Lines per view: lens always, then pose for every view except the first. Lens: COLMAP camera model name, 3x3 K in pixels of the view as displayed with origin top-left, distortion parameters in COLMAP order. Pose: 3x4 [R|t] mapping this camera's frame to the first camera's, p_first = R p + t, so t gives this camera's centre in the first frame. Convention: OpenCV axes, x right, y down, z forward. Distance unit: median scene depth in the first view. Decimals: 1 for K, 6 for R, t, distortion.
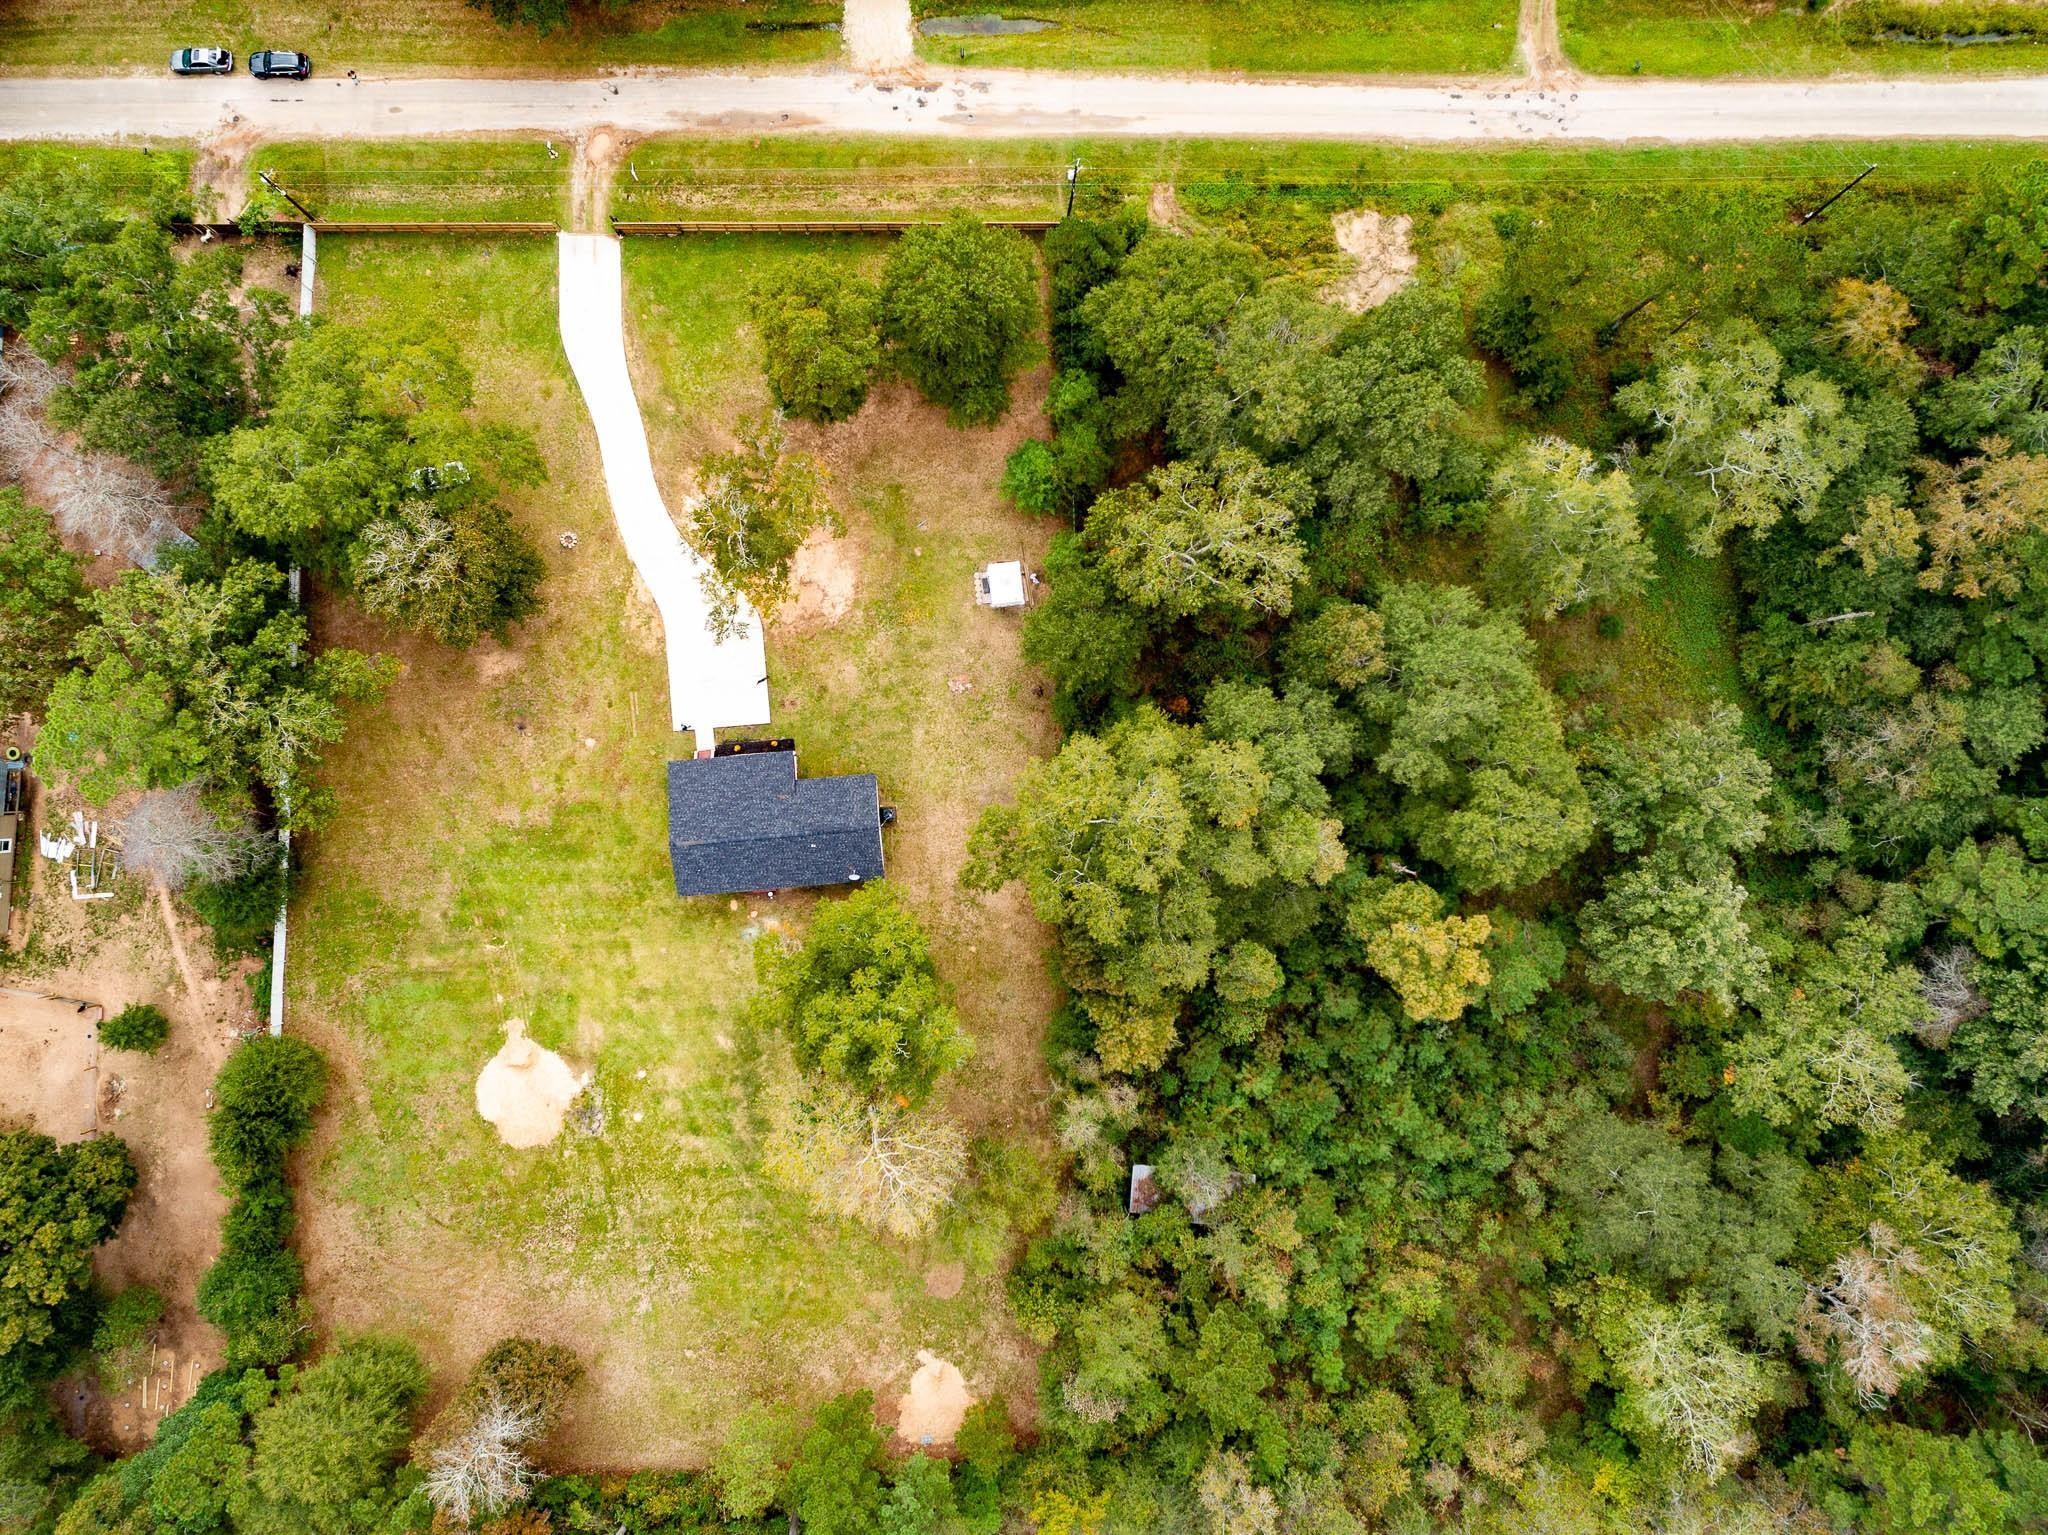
lens RADIAL K [[1593.7, 0, 1026.4], [0, 1593.7, 766.7], [0, 0, 1]] dist [-0.005903, 0.012834]
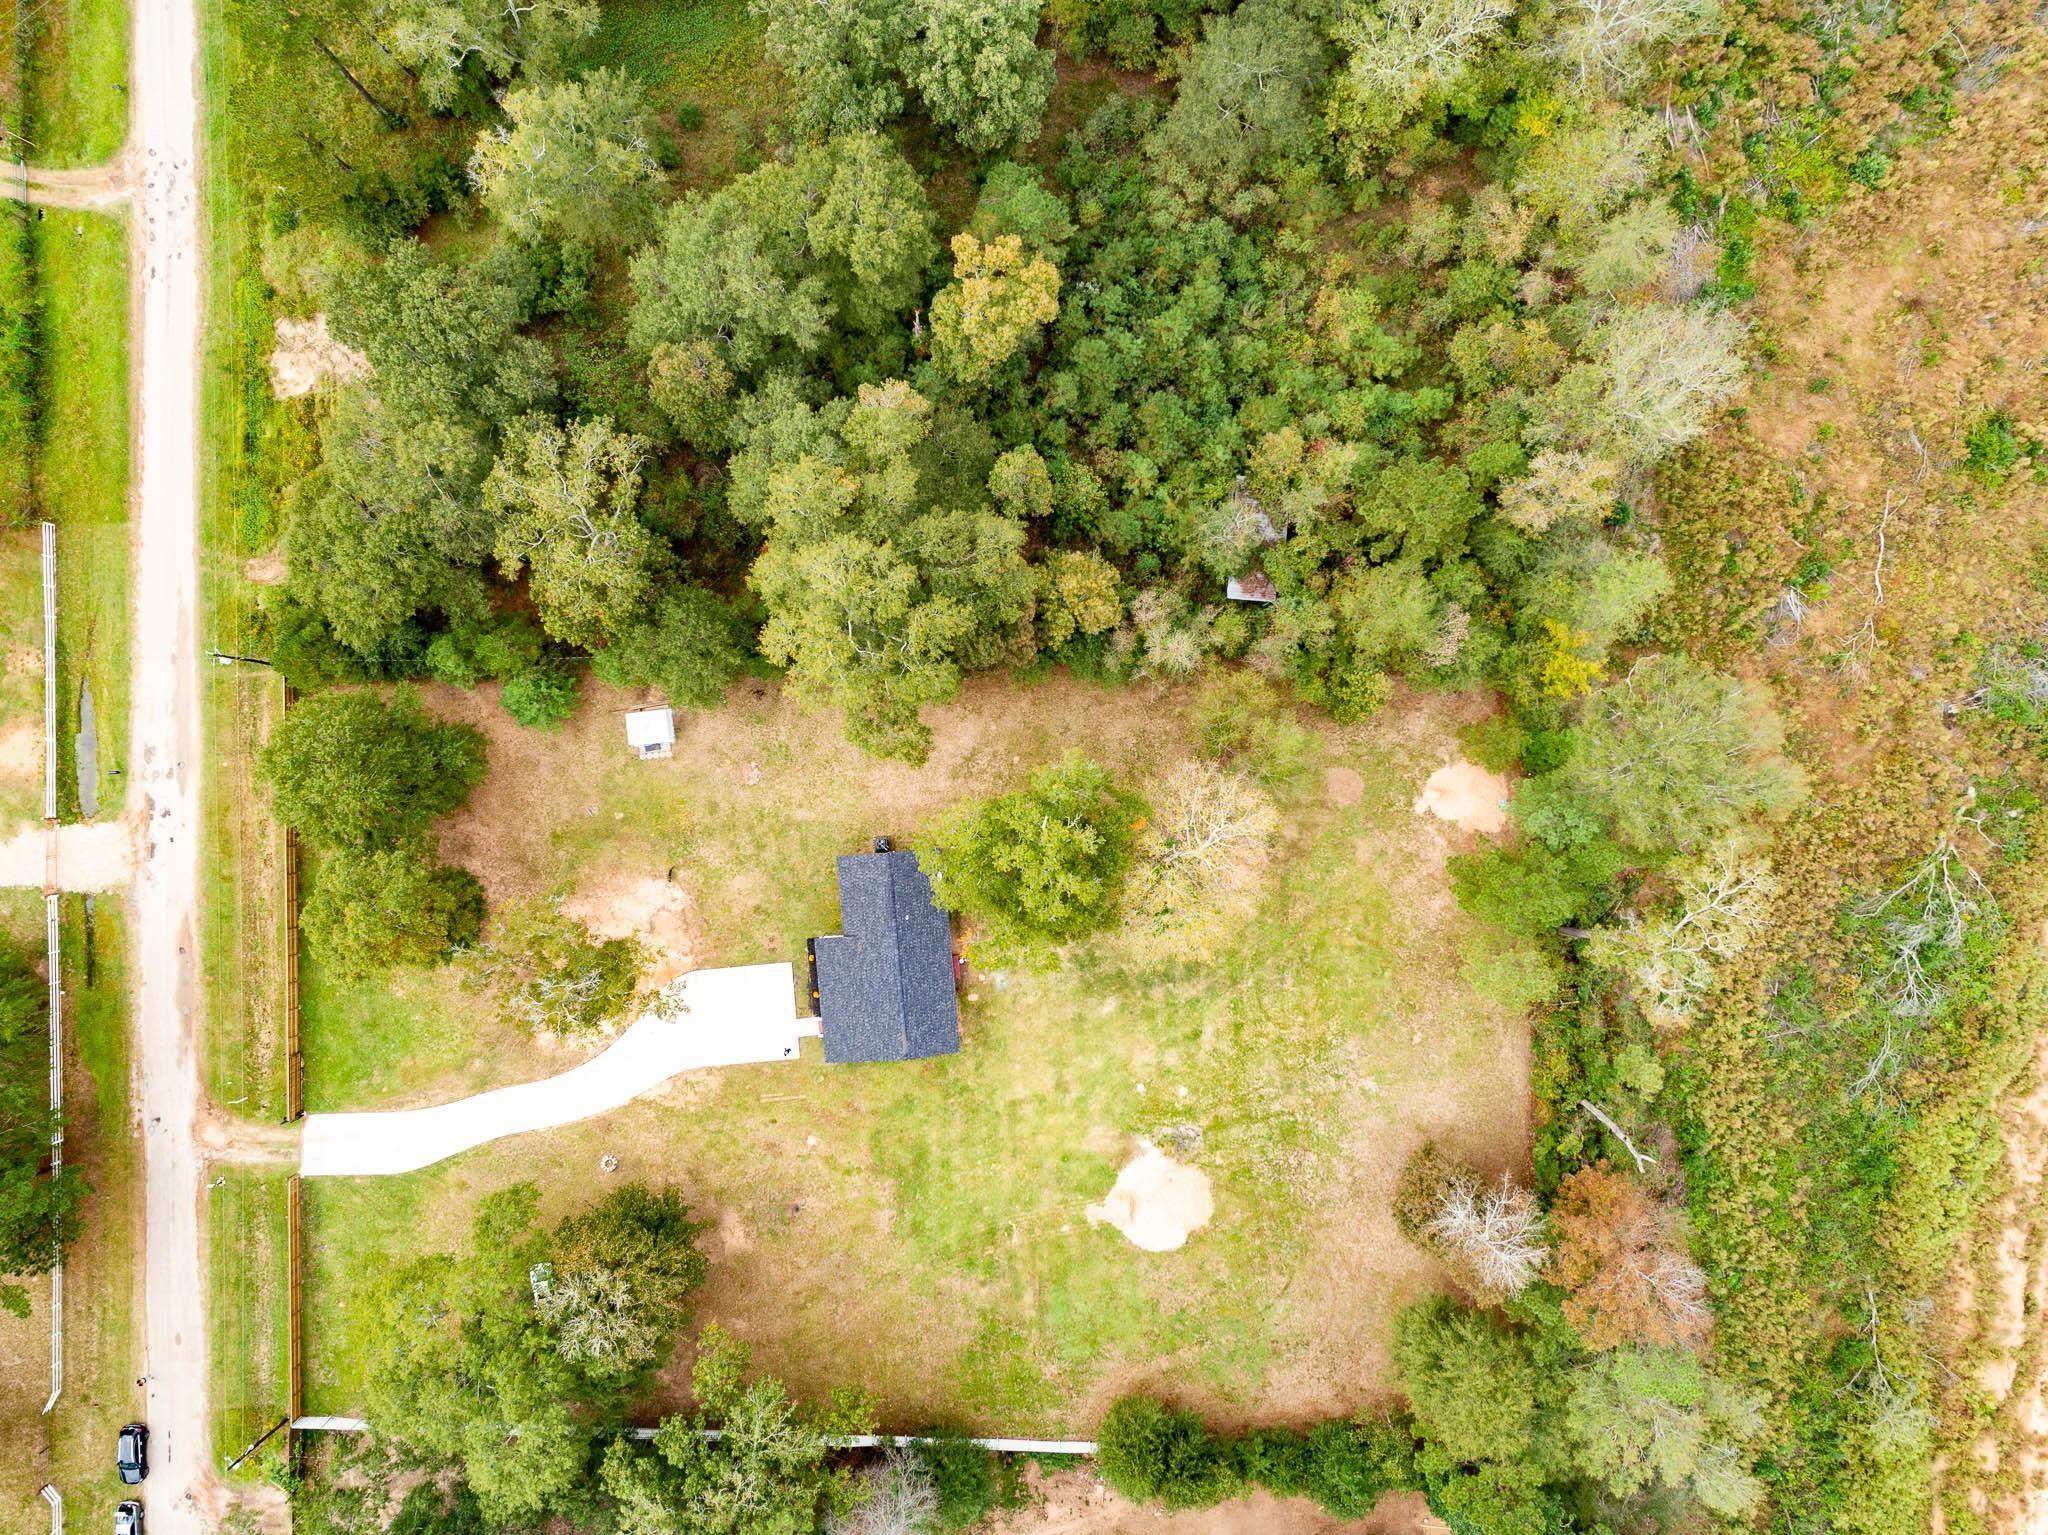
lens RADIAL K [[1593.7, 0, 1024.2], [0, 1593.7, 768.9], [0, 0, 1]] dist [-0.005903, 0.012834]
pose [[-0.002737, -0.999816, -0.018982, -0.021390], [0.999867, -0.003041, 0.016043, 0.108046], [-0.016098, -0.018936, 0.999691, -0.002238]]
